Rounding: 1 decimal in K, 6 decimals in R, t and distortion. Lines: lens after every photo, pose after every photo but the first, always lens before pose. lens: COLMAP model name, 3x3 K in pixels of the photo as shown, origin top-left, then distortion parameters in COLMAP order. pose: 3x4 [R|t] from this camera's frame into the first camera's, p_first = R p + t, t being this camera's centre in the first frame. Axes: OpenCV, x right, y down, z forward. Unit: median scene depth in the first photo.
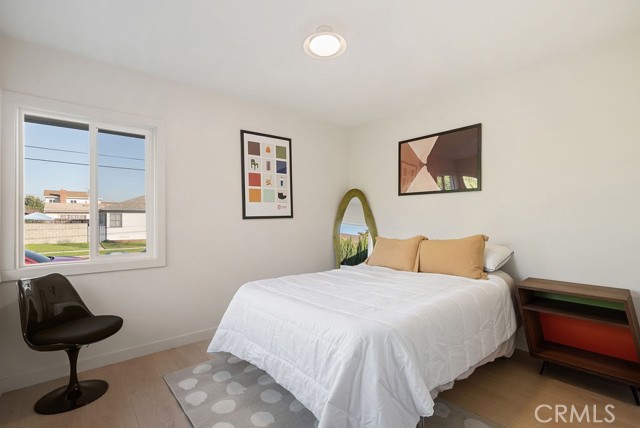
lens RADIAL K [[298.8, 0, 319.3], [0, 298.8, 216.5], [0, 0, 1]] dist [0.003649, 0.003083]
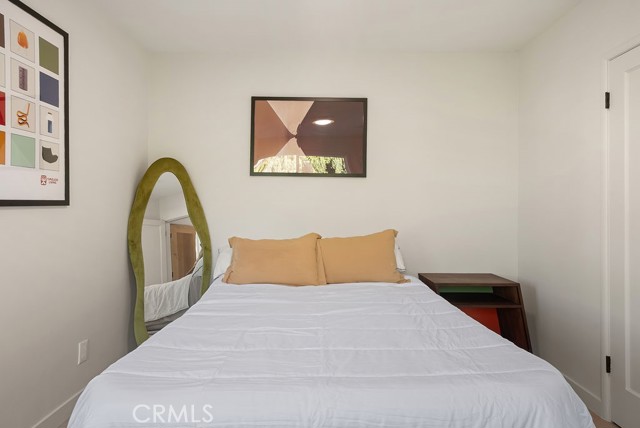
lens RADIAL K [[367.9, 0, 319.8], [0, 367.9, 207.2], [0, 0, 1]] dist [-0.000881, -0.000859]
pose [[0.654127, 0.013226, 0.756269, -0.277280], [-0.016721, 0.999856, -0.003024, 0.003047], [-0.756200, -0.010668, 0.654254, 0.346388]]
